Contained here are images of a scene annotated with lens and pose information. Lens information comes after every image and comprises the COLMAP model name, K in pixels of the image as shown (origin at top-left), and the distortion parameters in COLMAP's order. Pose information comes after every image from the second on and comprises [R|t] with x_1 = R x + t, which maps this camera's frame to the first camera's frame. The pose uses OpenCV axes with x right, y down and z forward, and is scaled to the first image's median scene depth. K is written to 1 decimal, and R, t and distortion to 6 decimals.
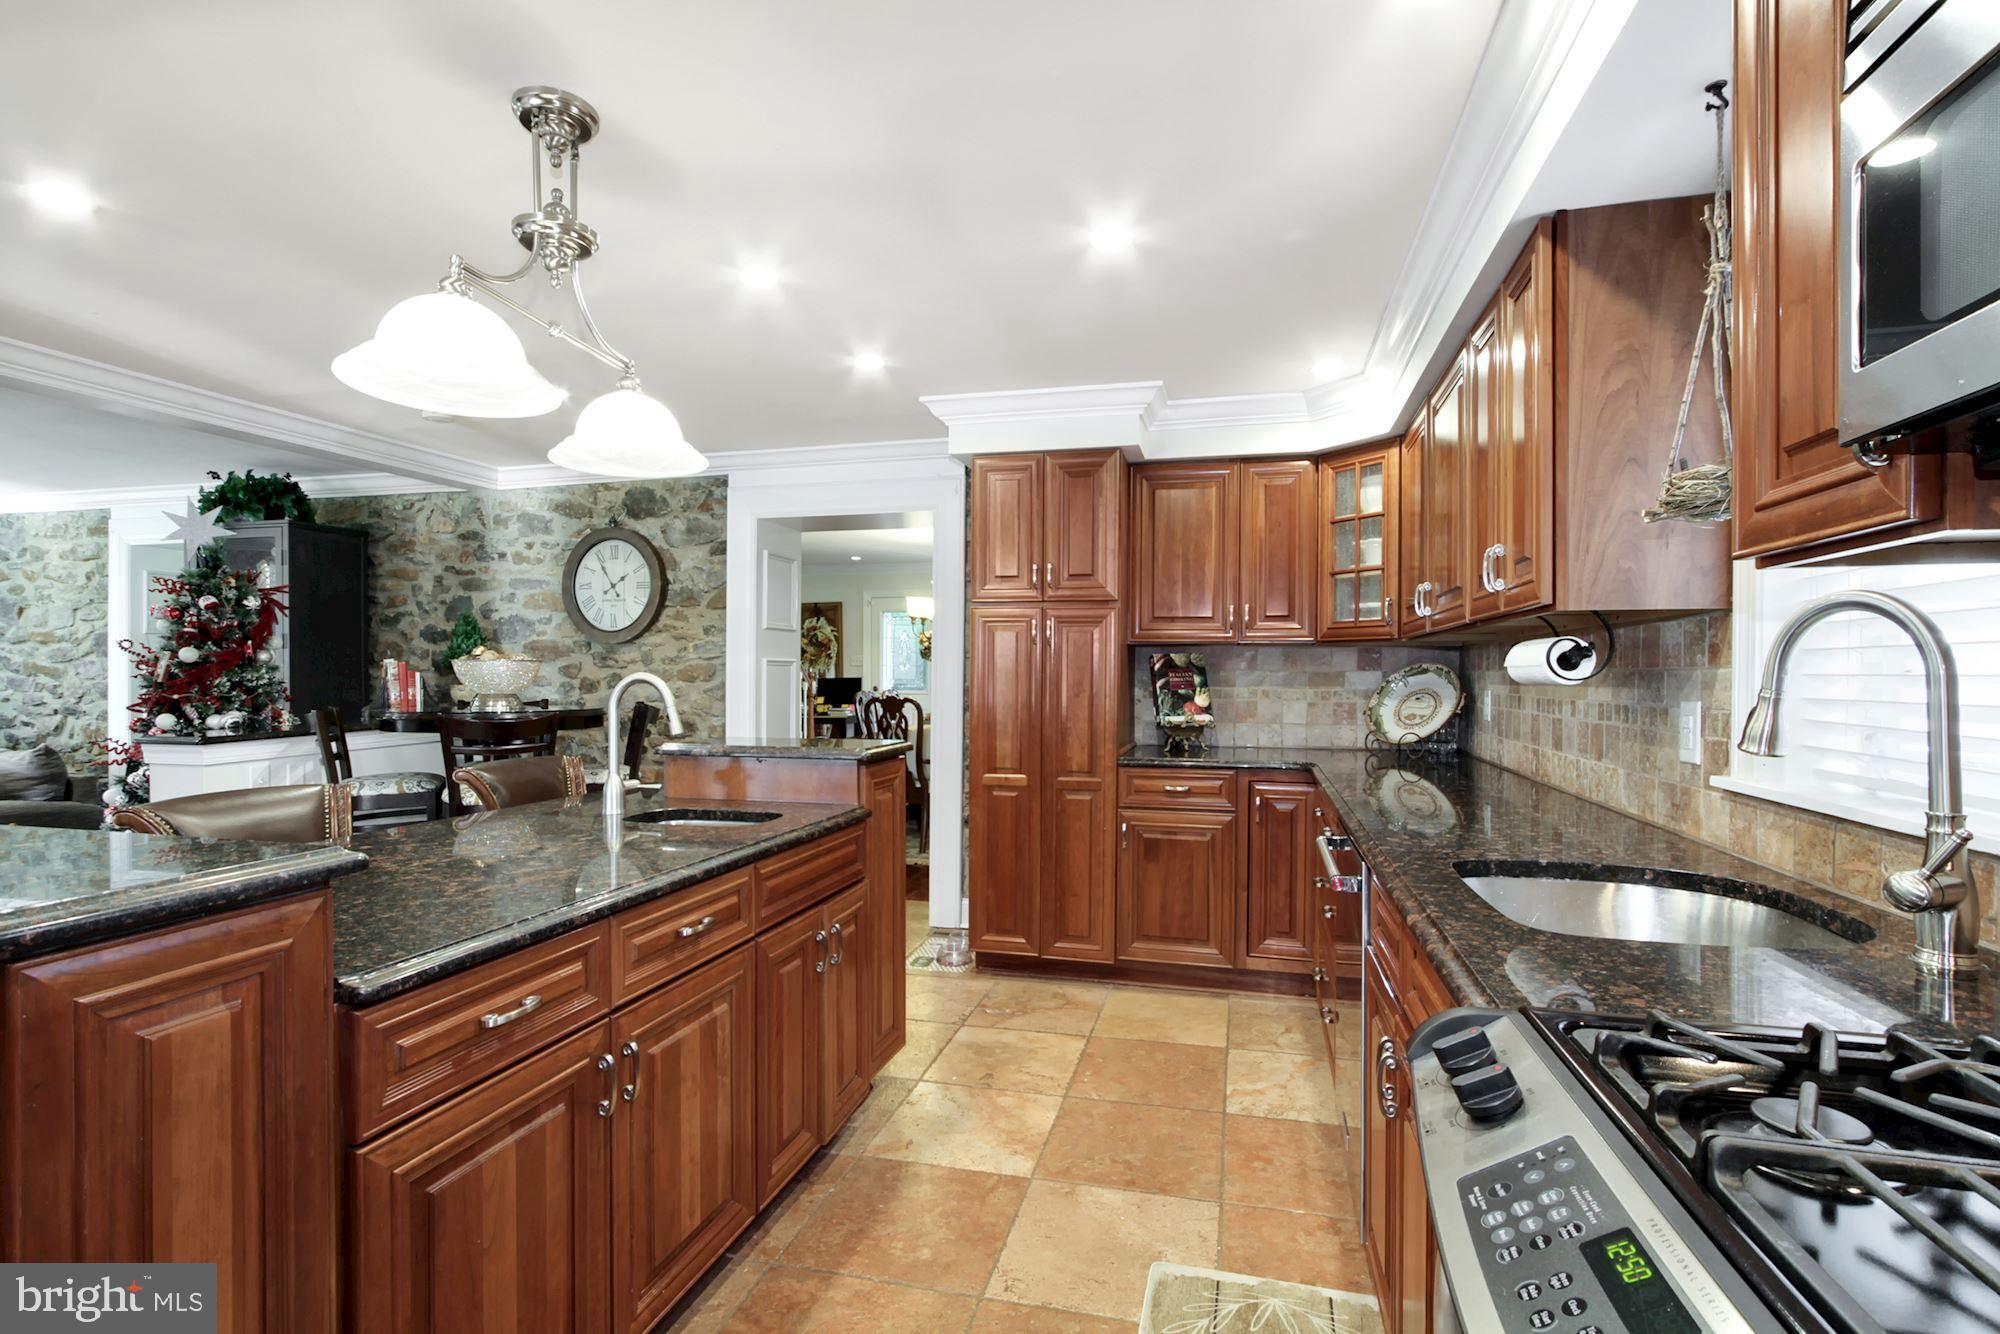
lens RADIAL K [[924.1, 0, 1012.9], [0, 924.1, 674.4], [0, 0, 1]] dist [-0.003502, 0.001345]
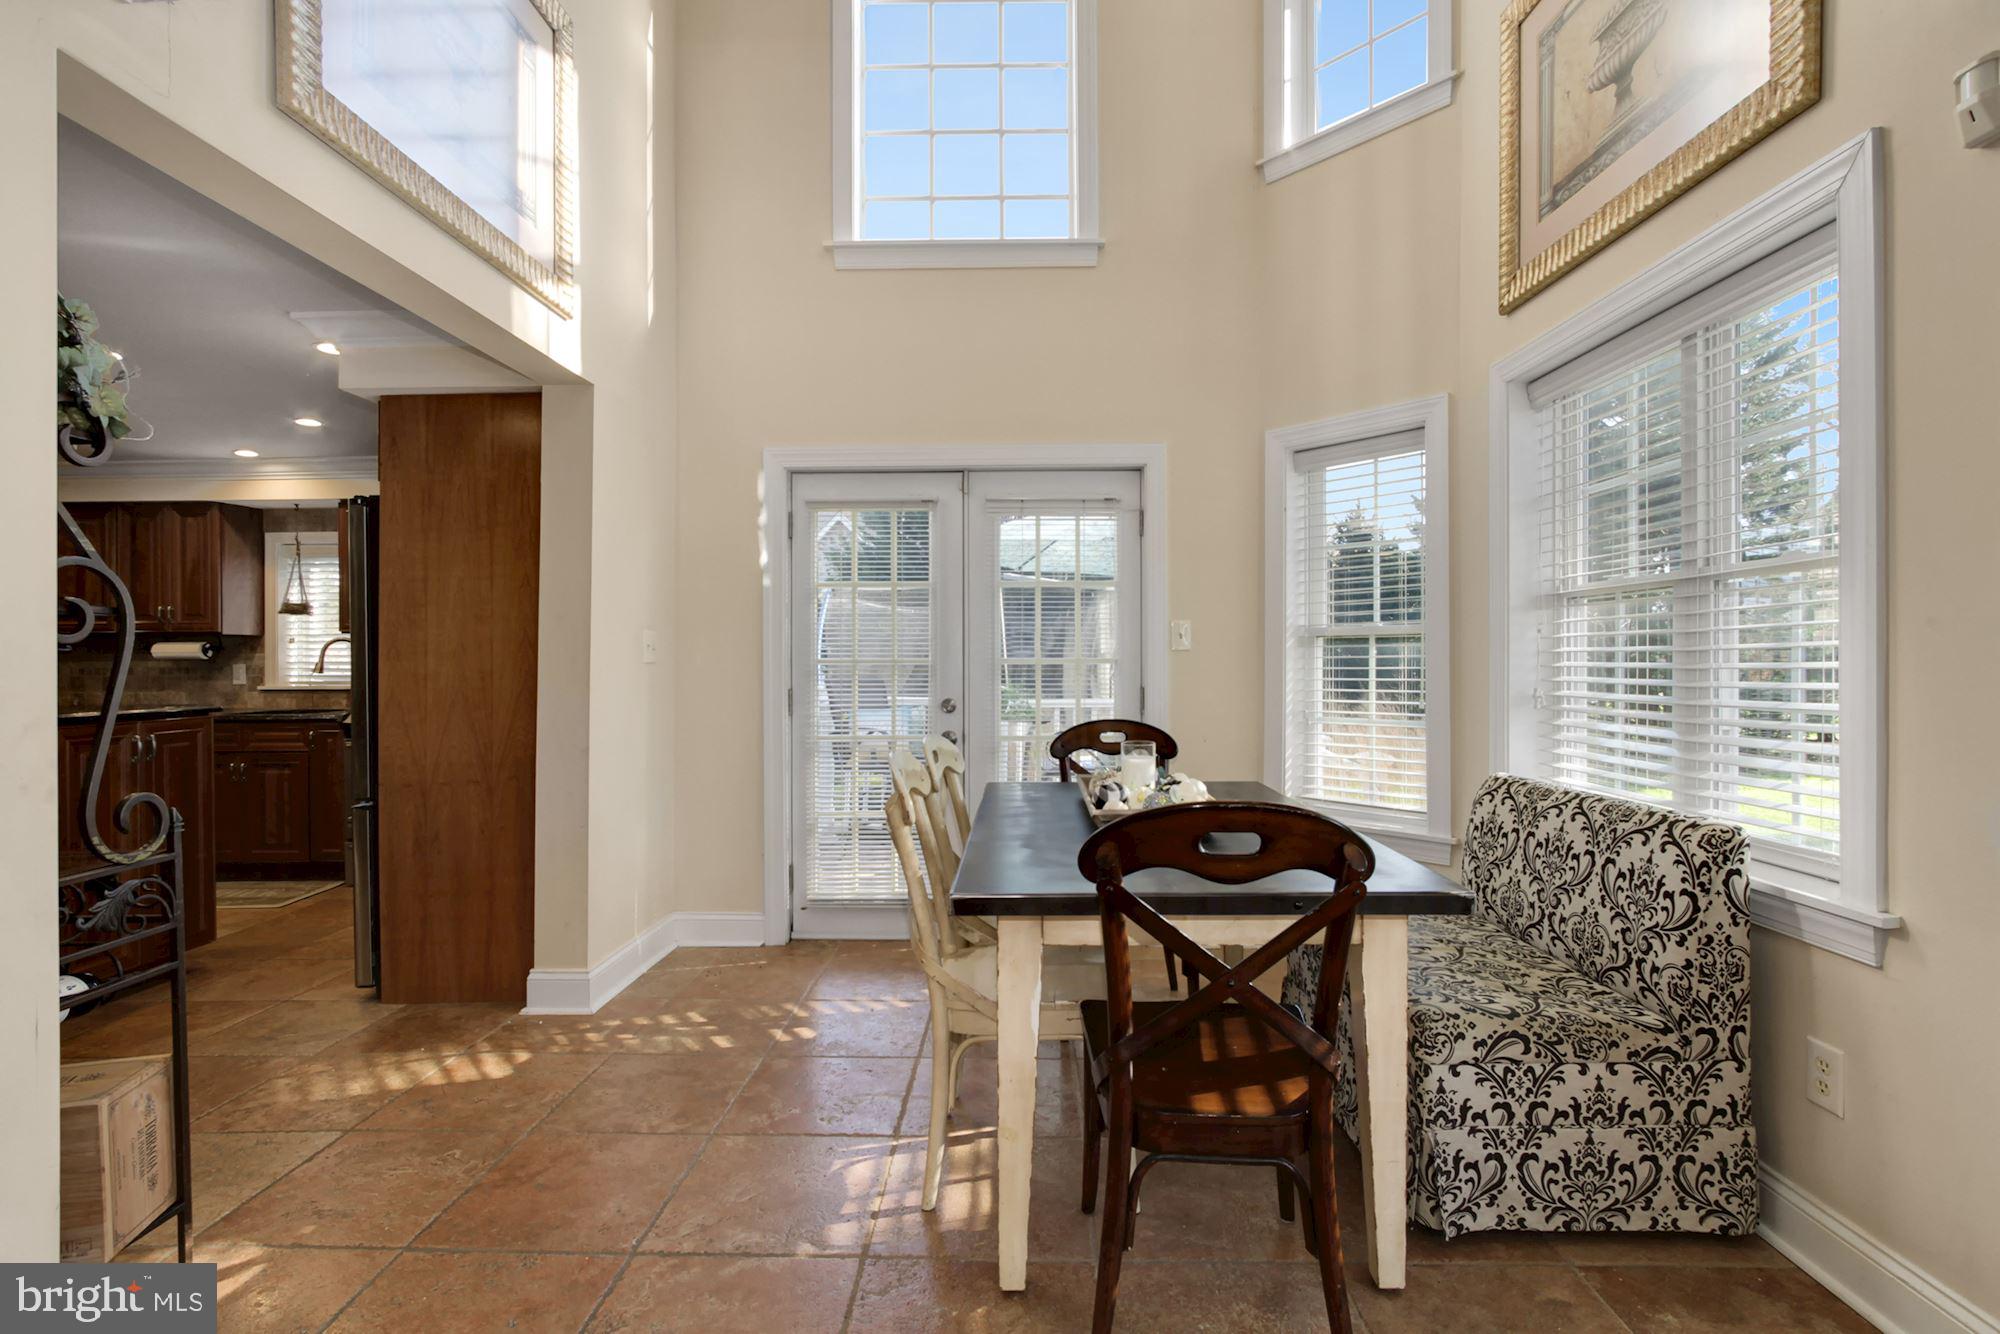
lens RADIAL K [[908.8, 0, 1008.0], [0, 908.8, 663.9], [0, 0, 1]] dist [-0.011080, 0.000243]
pose [[-0.232283, -0.007570, 0.972619, -1.018060], [0.002310, 0.999963, 0.008334, 0.003333], [-0.972646, 0.004182, -0.232257, -0.289118]]
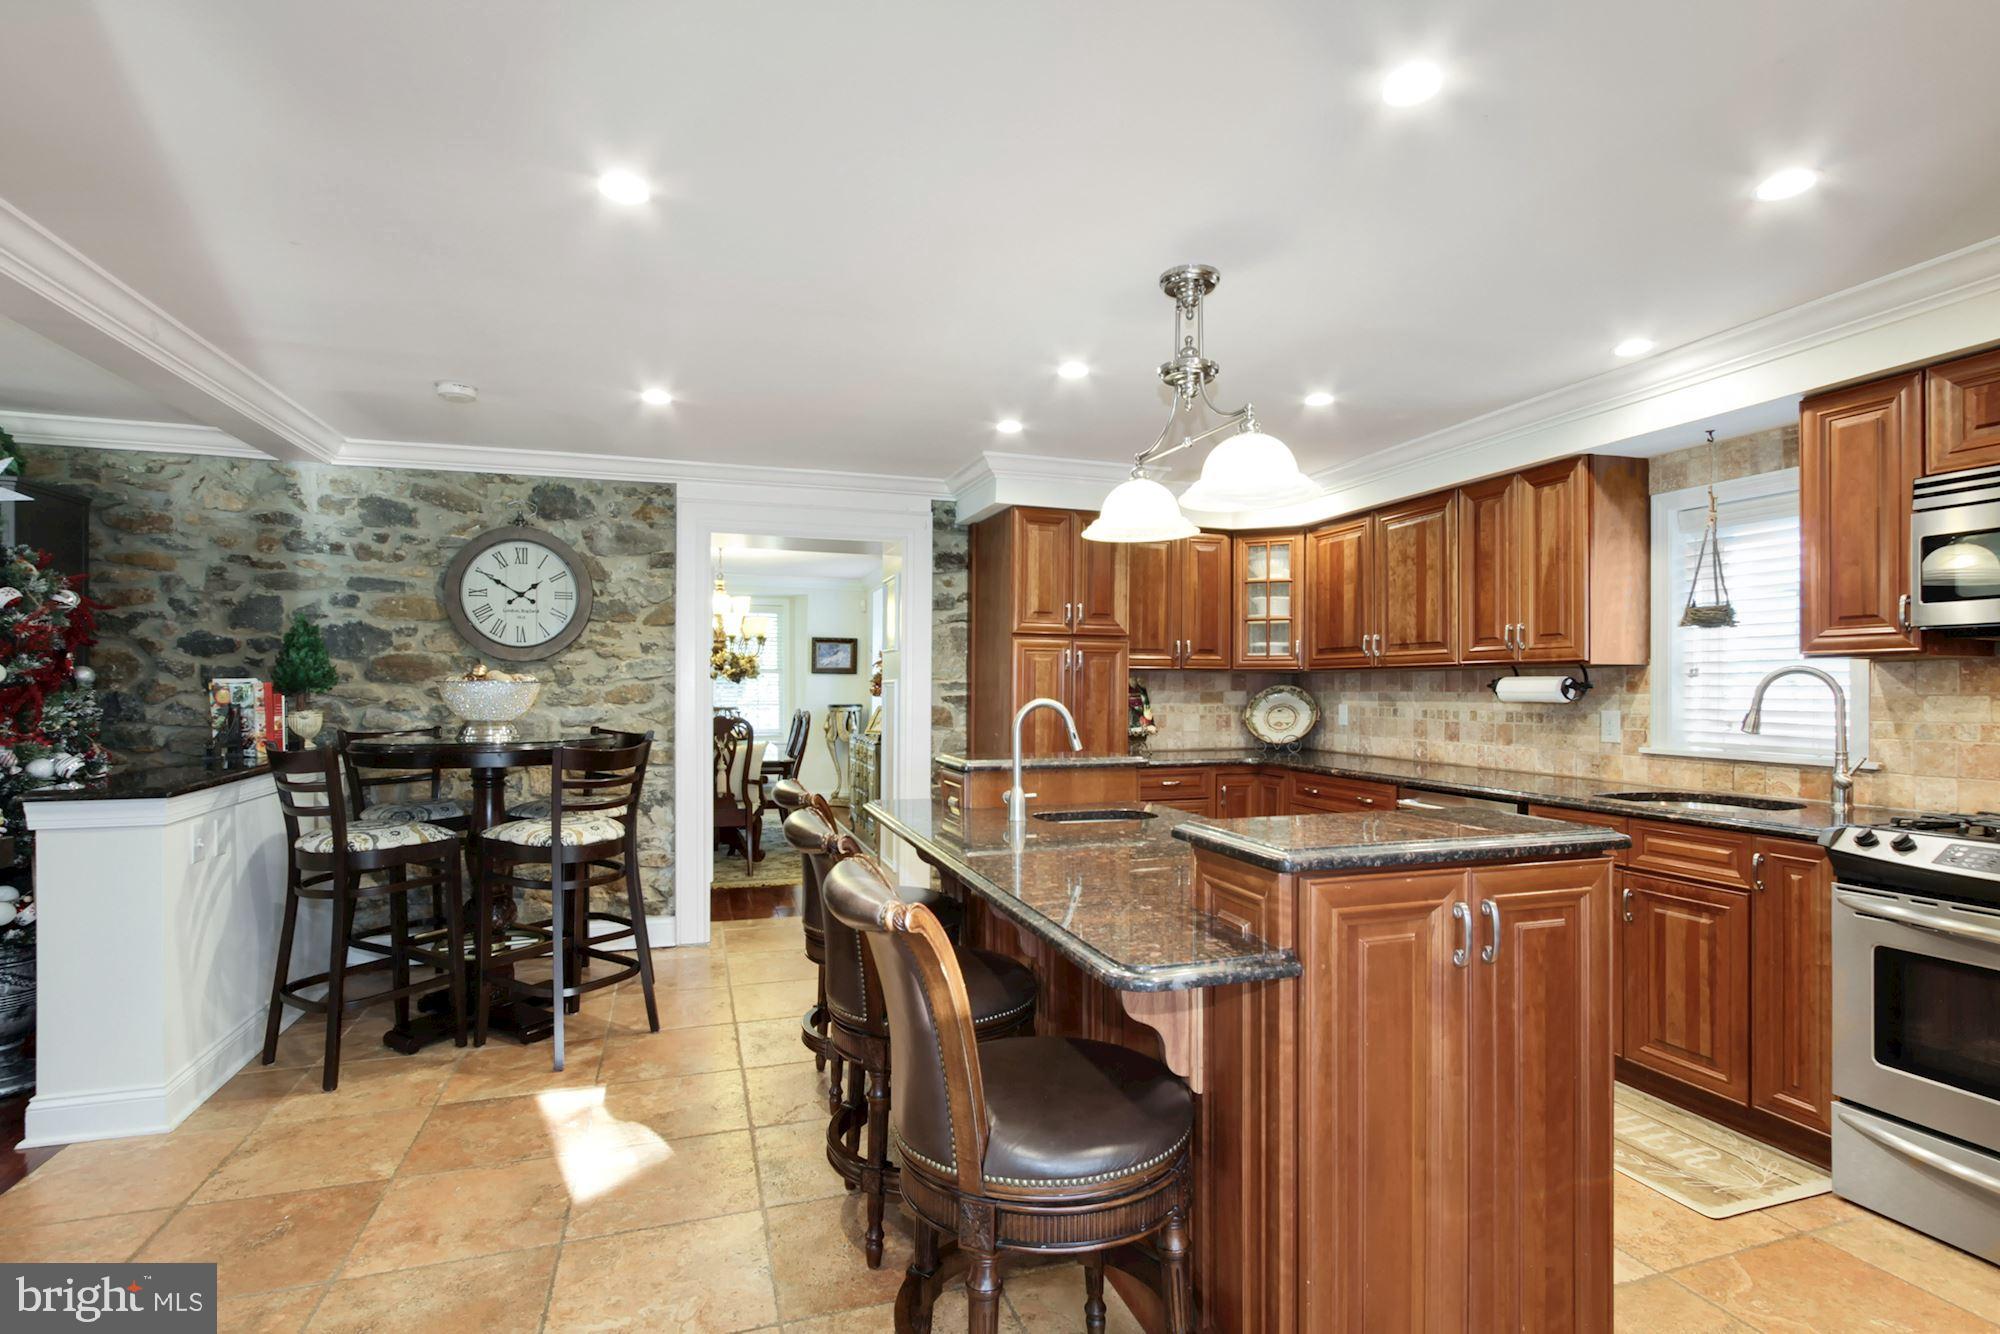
lens RADIAL K [[965.9, 0, 999.5], [0, 965.9, 686.7], [0, 0, 1]] dist [-0.004169, -0.000036]
pose [[0.844215, -0.001171, 0.536003, -0.529154], [0.001257, 0.999999, 0.000206, -0.008563], [-0.536003, 0.000500, 0.844216, -0.007880]]
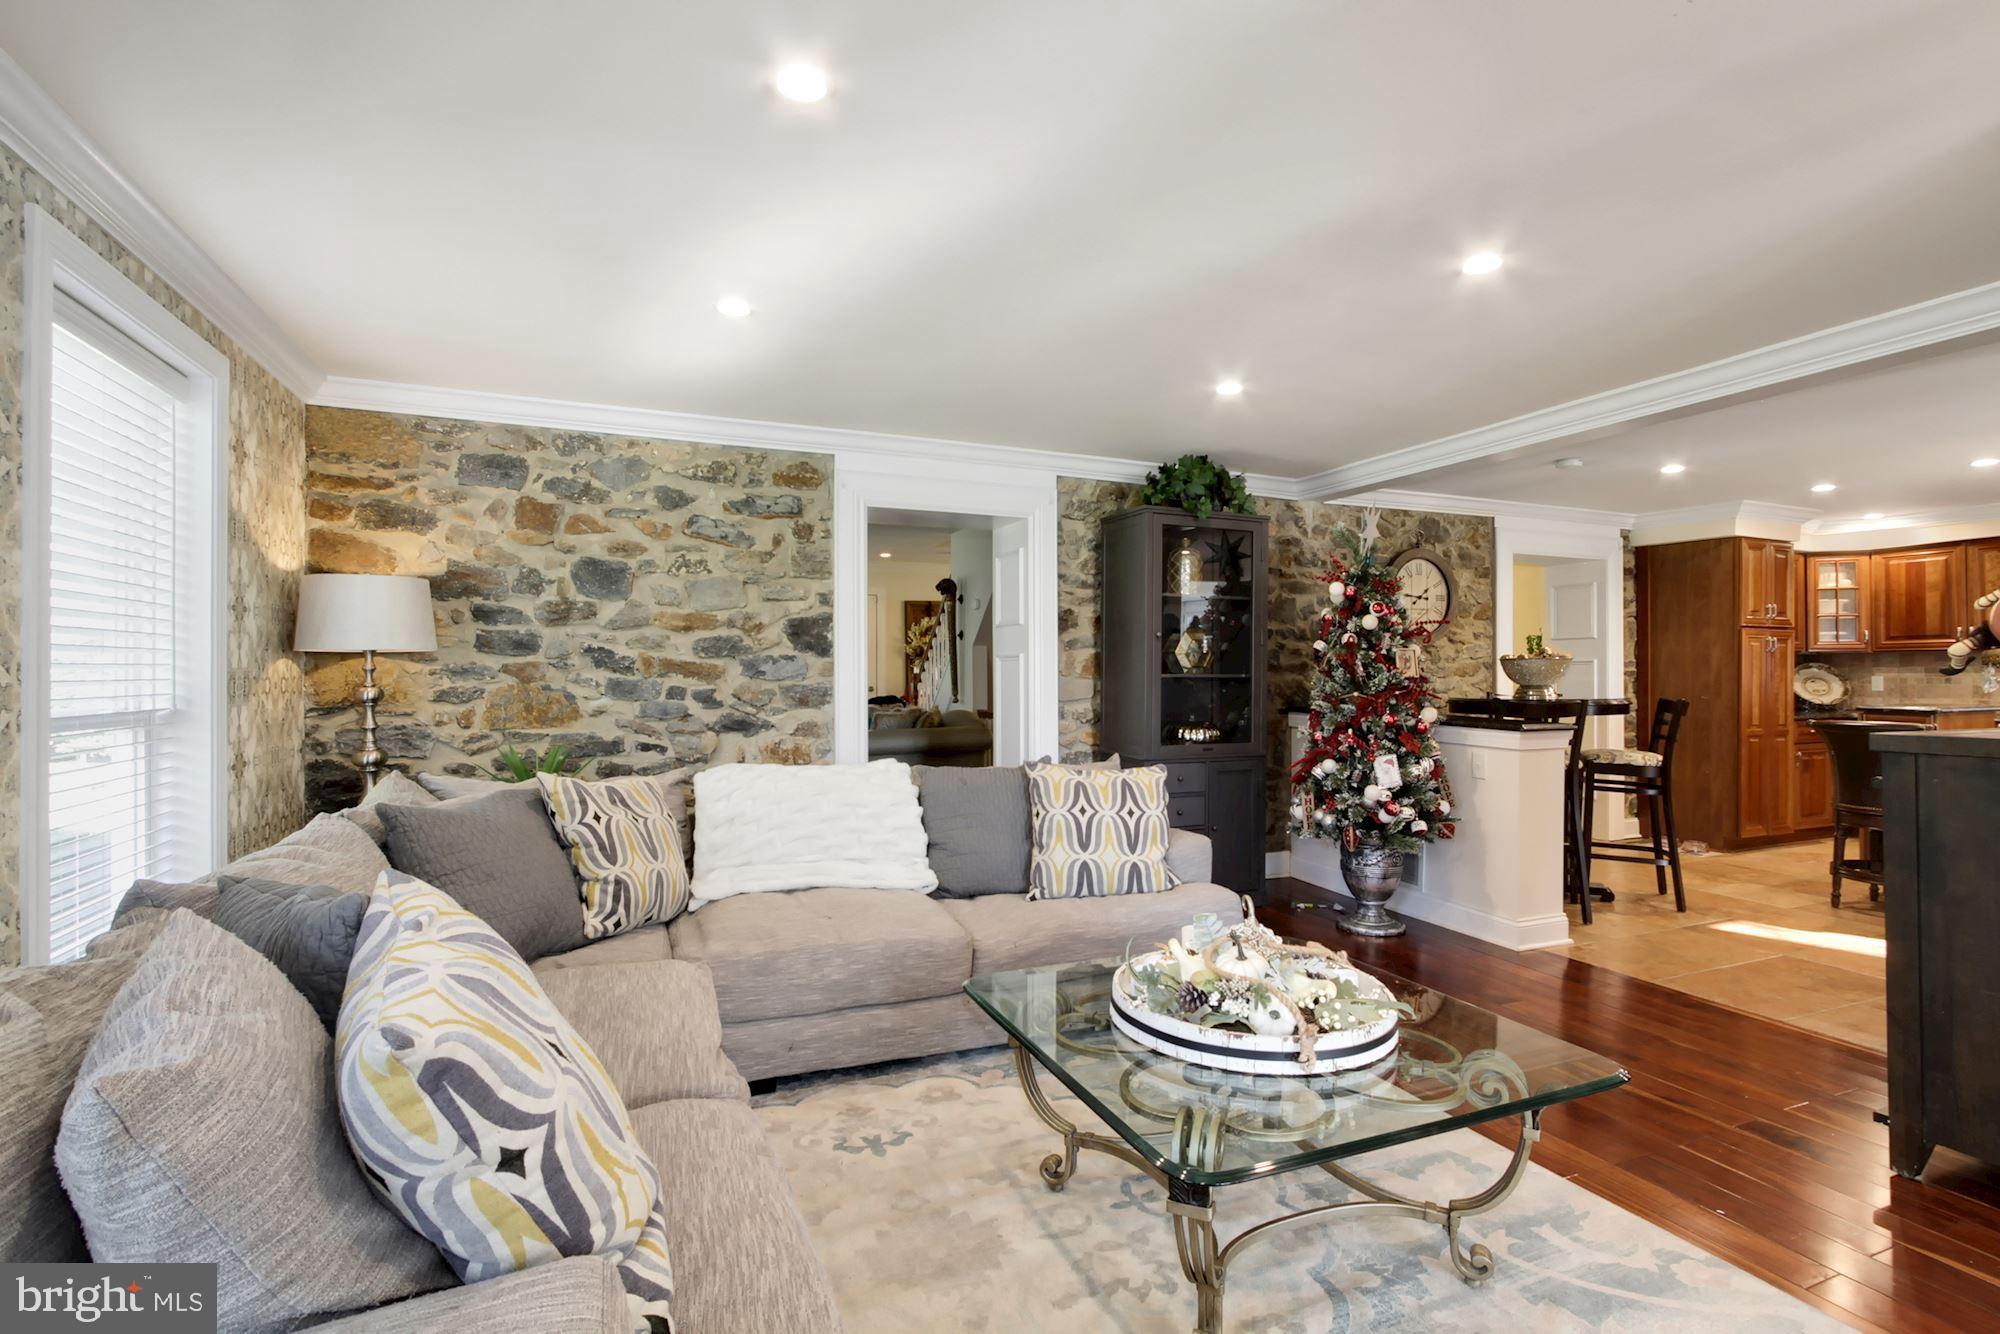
lens RADIAL K [[924.1, 0, 1012.9], [0, 924.1, 674.4], [0, 0, 1]] dist [-0.003502, 0.001345]
pose [[0.794061, -0.003875, 0.607826, -1.554385], [0.004872, 0.999988, 0.000009, 0.001794], [-0.607818, 0.002954, 0.794071, 0.360527]]
